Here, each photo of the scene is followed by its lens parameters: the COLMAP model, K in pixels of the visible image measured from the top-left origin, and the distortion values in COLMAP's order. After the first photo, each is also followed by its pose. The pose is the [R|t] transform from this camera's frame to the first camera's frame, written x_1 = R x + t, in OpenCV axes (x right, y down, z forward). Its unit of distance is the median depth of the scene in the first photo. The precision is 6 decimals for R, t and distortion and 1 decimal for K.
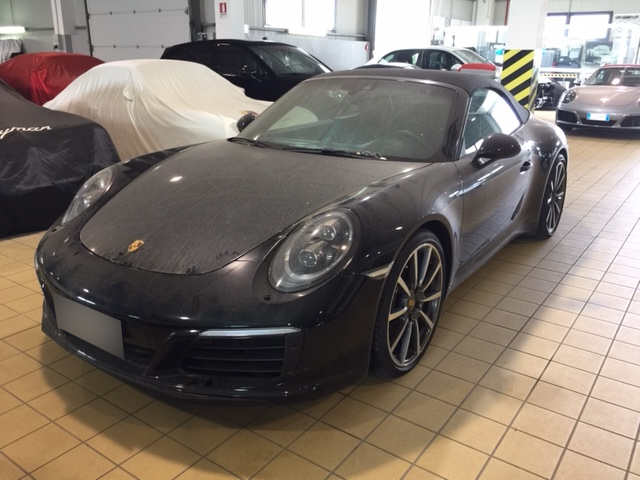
lens RADIAL K [[548.0, 0, 320.0], [0, 548.0, 240.0], [0, 0, 1]] dist [0.080496, -0.107740]
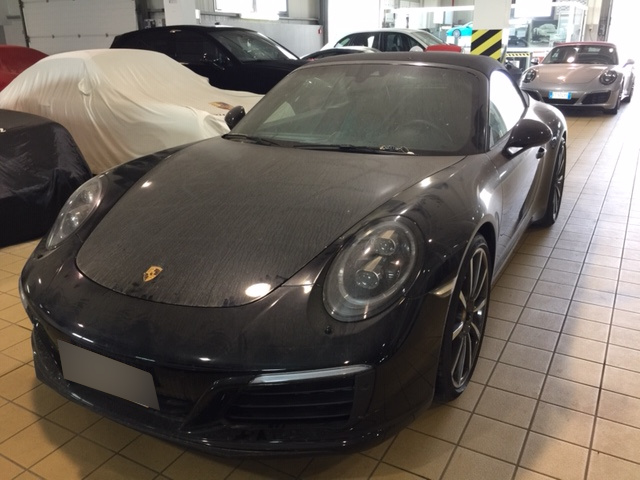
lens RADIAL K [[548.0, 0, 320.0], [0, 548.0, 240.0], [0, 0, 1]] dist [0.080496, -0.107740]
pose [[0.994594, -0.056681, 0.087006, -0.072914], [0.054551, 0.998155, 0.026671, -0.023559], [-0.088357, -0.021780, 0.995851, 0.070023]]
